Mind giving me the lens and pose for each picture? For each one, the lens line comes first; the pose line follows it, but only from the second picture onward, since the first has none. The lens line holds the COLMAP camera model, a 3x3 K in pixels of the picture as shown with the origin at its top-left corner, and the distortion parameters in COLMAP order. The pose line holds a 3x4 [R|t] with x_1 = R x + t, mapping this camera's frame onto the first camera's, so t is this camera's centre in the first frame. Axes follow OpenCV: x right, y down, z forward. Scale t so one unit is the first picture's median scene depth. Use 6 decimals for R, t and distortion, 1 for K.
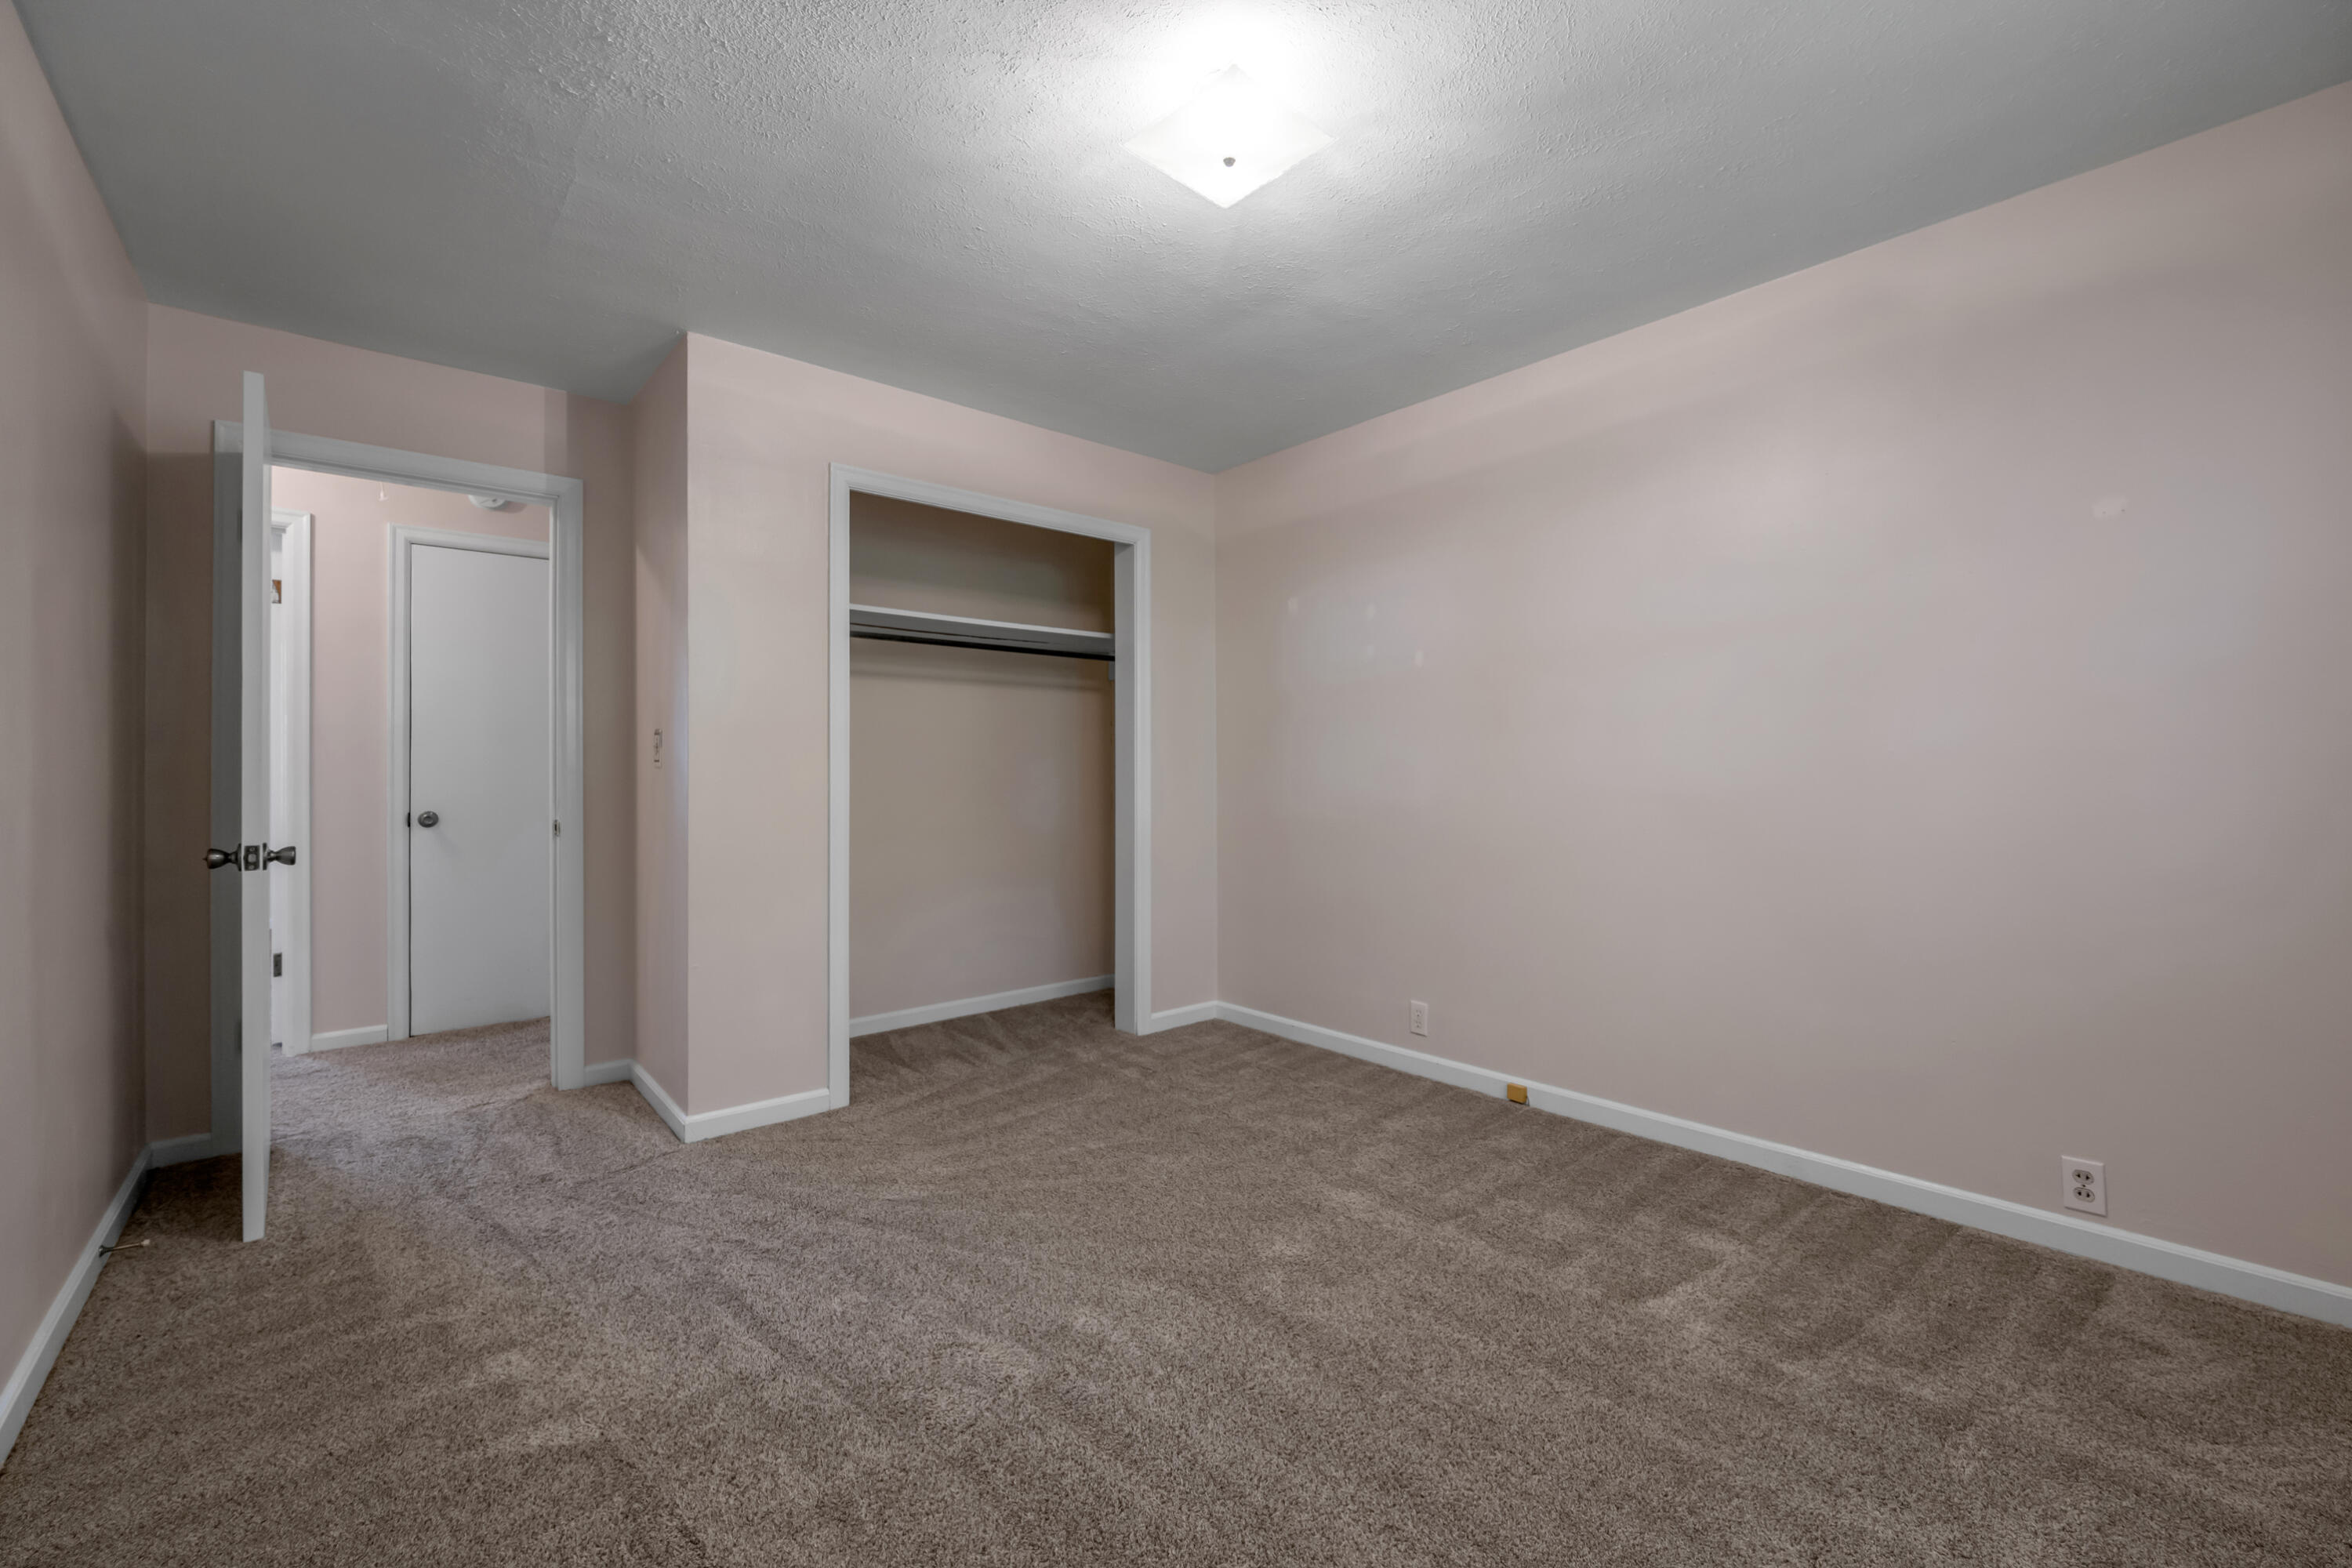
lens RADIAL K [[943.5, 0, 1176.0], [0, 943.5, 784.0], [0, 0, 1]] dist [-0.001203, -0.000351]
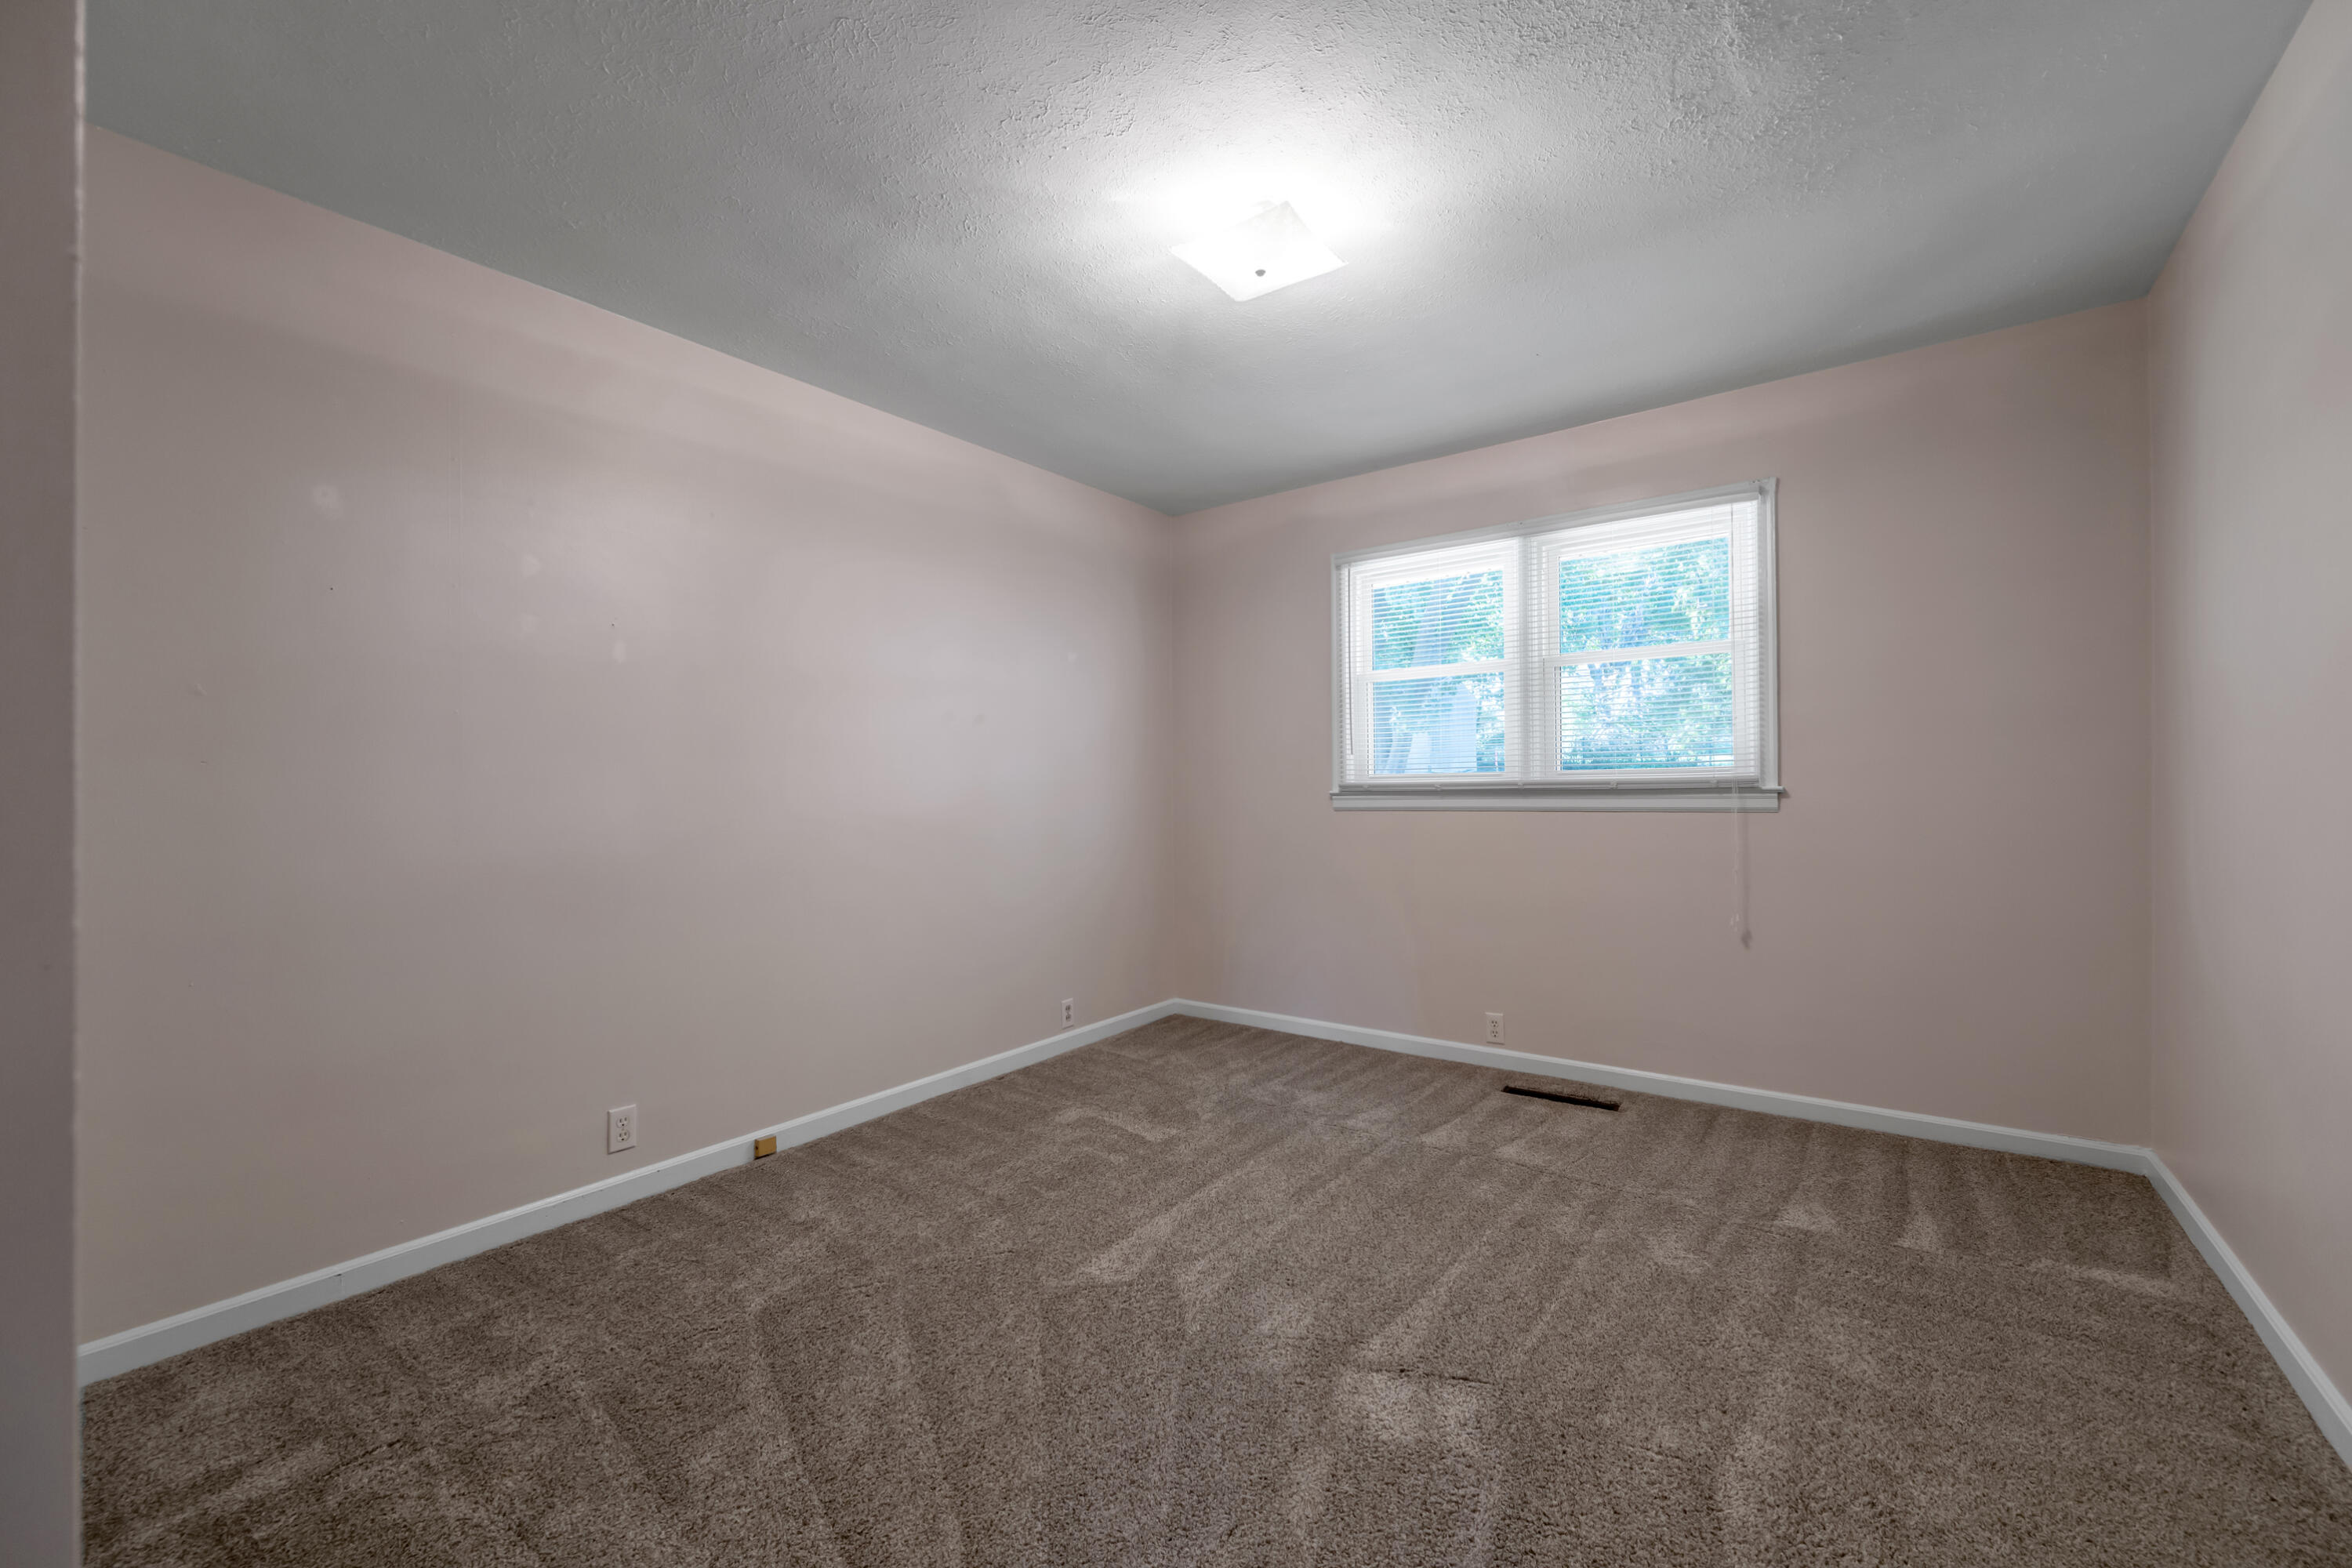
lens RADIAL K [[943.5, 0, 1176.0], [0, 943.5, 784.0], [0, 0, 1]] dist [-0.001203, -0.000351]
pose [[-0.207012, 0.012624, 0.978257, -0.673616], [0.029989, 0.999529, -0.006553, -0.008648], [-0.977879, 0.027980, -0.207293, 0.845116]]
